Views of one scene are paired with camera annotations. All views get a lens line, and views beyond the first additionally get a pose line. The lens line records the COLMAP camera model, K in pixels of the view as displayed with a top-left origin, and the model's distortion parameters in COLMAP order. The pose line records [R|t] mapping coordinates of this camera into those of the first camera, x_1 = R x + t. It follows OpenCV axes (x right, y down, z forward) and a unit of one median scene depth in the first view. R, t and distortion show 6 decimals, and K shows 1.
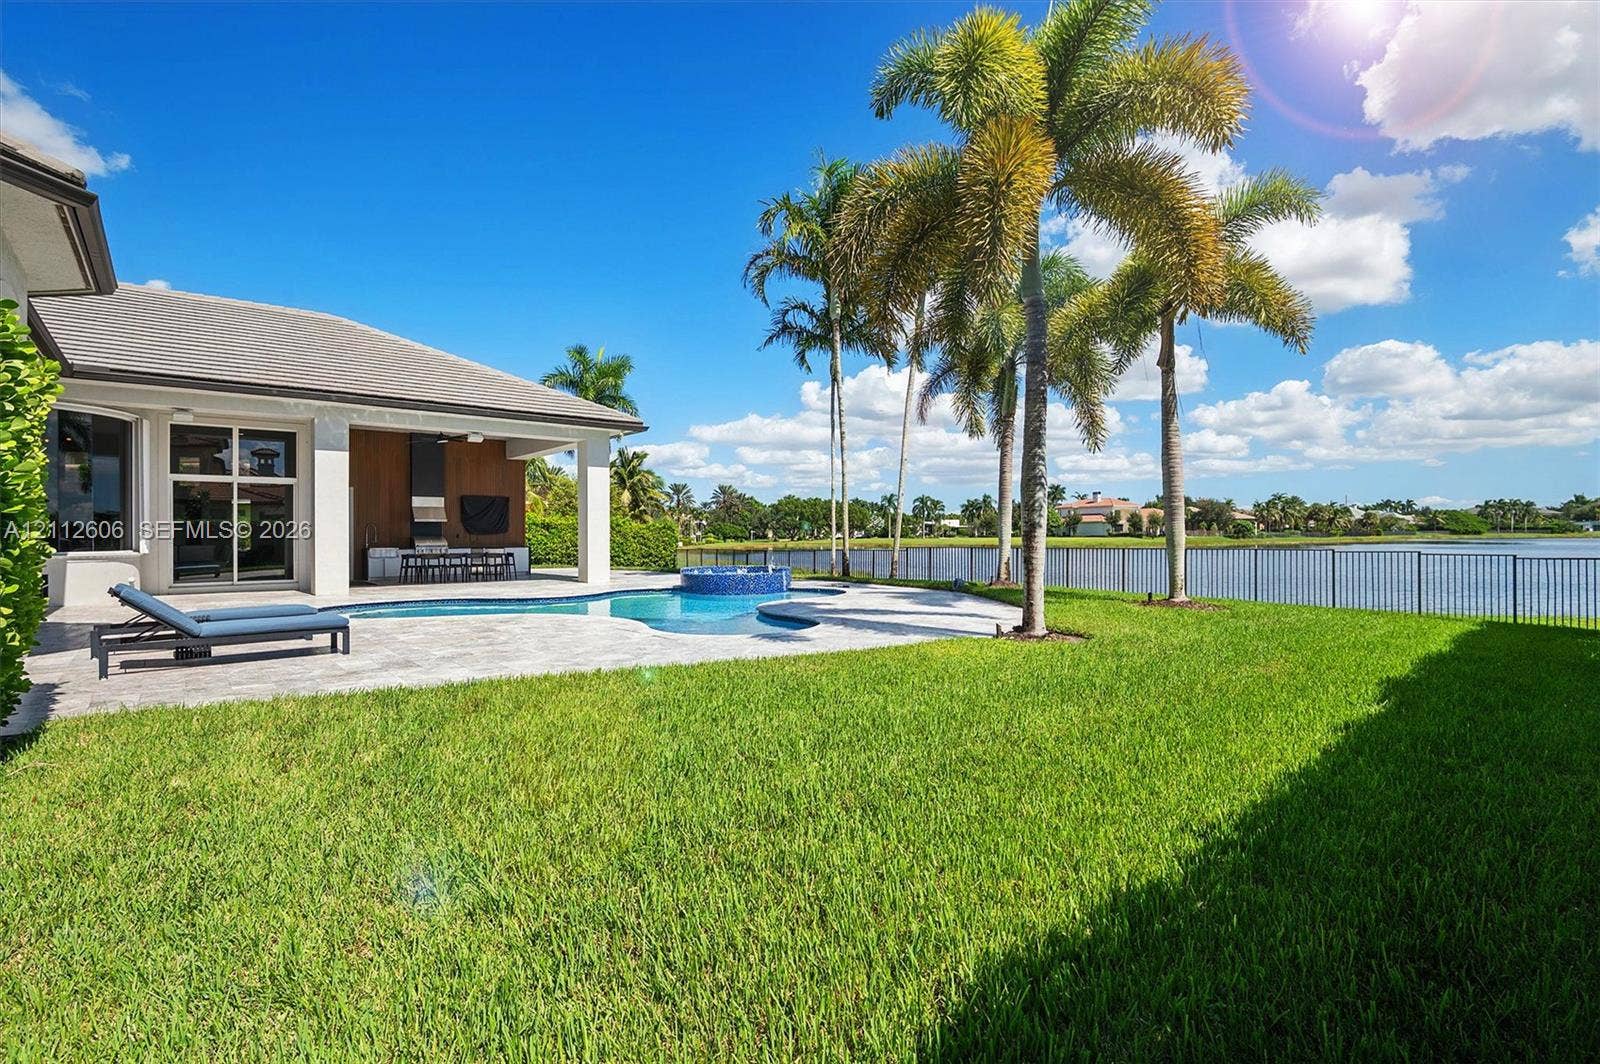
lens RADIAL K [[750.8, 0, 798.2], [0, 750.8, 515.0], [0, 0, 1]] dist [-0.009914, -0.000324]
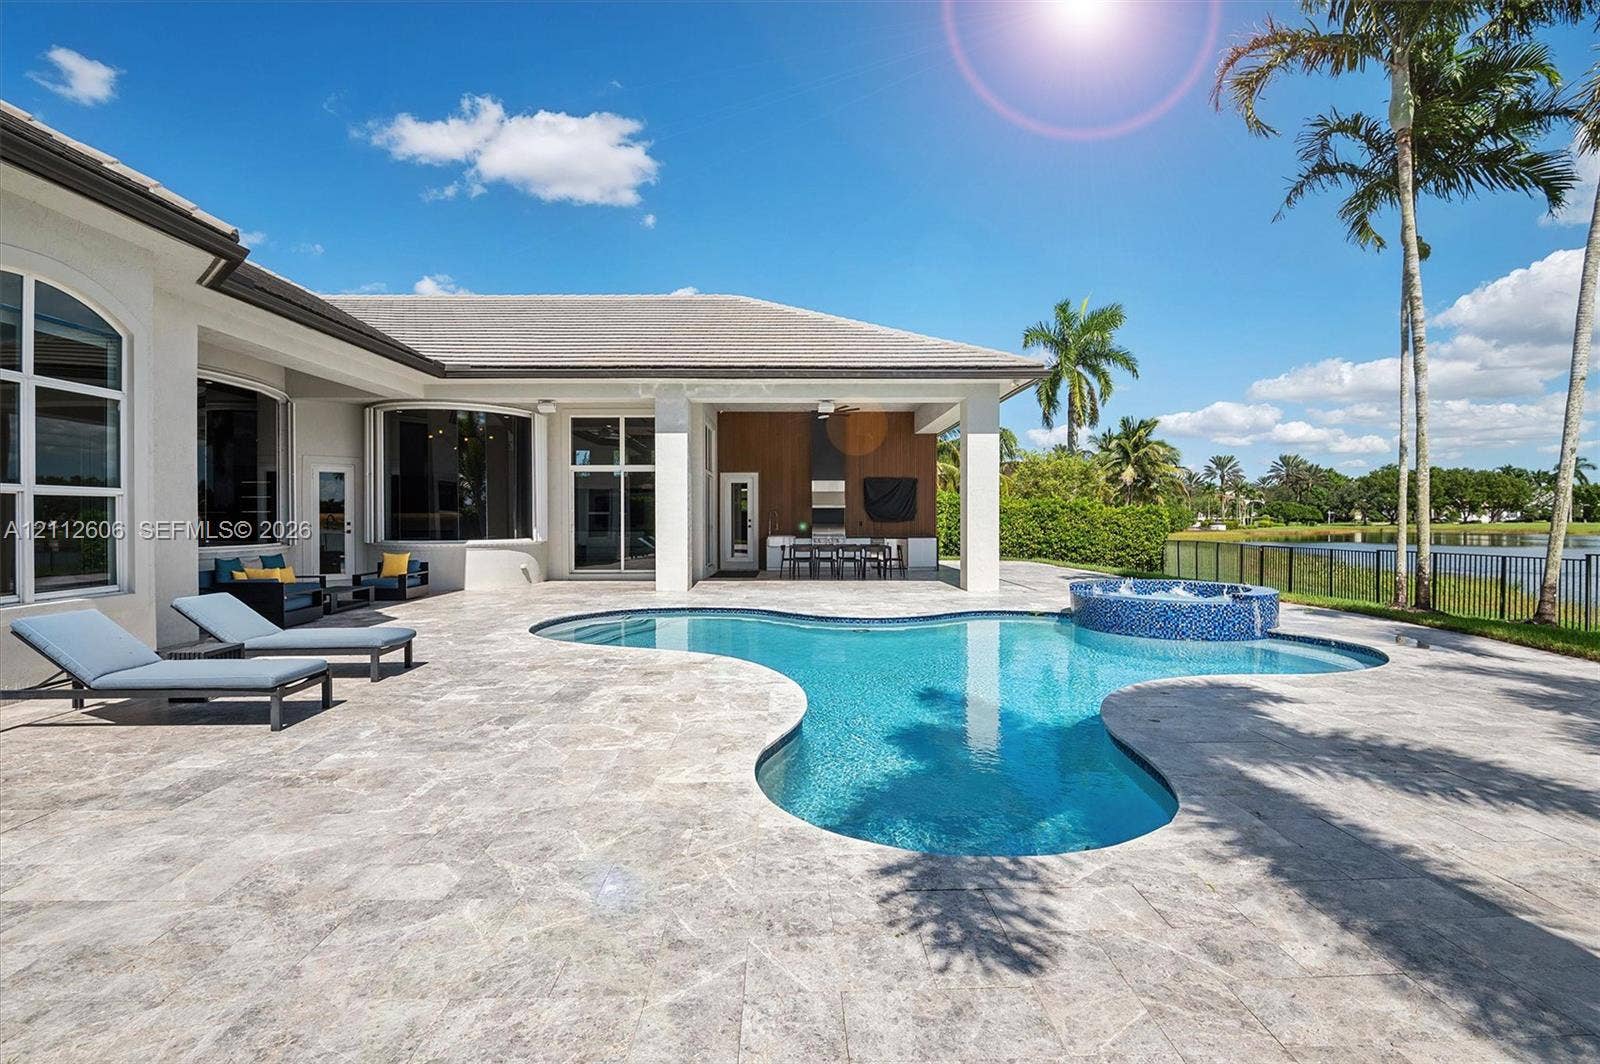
lens RADIAL K [[750.8, 0, 798.2], [0, 750.8, 515.0], [0, 0, 1]] dist [-0.009914, -0.000324]
pose [[0.772618, 0.004148, -0.634858, 0.051392], [0.013179, 0.999658, 0.022571, -0.003574], [0.634734, -0.025805, 0.772299, 0.272905]]
